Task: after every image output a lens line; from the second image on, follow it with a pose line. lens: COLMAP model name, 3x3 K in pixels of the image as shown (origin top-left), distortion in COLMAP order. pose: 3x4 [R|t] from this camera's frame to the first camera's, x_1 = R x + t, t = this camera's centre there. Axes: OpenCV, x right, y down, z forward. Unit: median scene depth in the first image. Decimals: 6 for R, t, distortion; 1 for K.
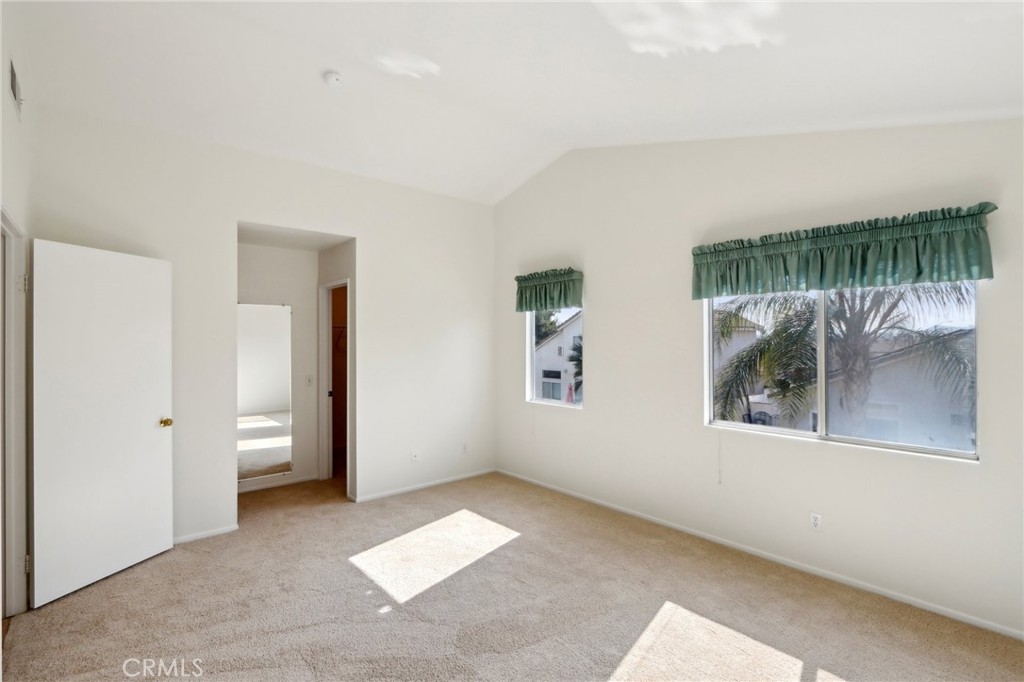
lens RADIAL K [[477.7, 0, 508.1], [0, 477.7, 341.7], [0, 0, 1]] dist [-0.013316, 0.000680]
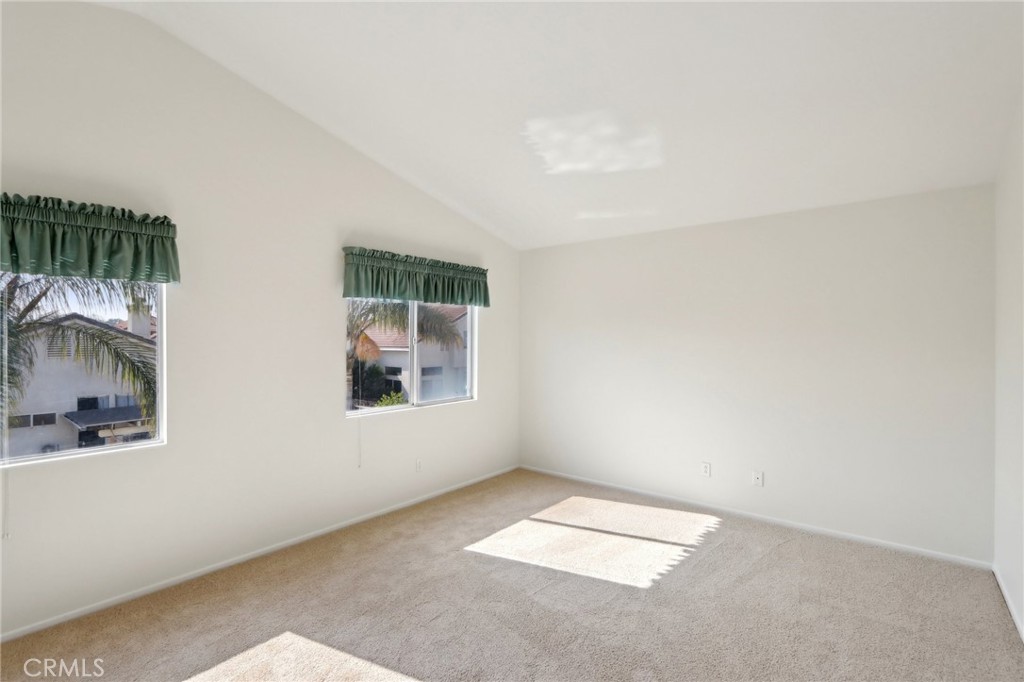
lens RADIAL K [[482.6, 0, 515.2], [0, 482.6, 328.5], [0, 0, 1]] dist [0.000159, 0.000055]
pose [[-0.175842, 0.014666, 0.984309, -0.948262], [0.001791, 0.999892, -0.014579, -0.003834], [-0.984417, -0.000801, -0.175849, 1.115848]]
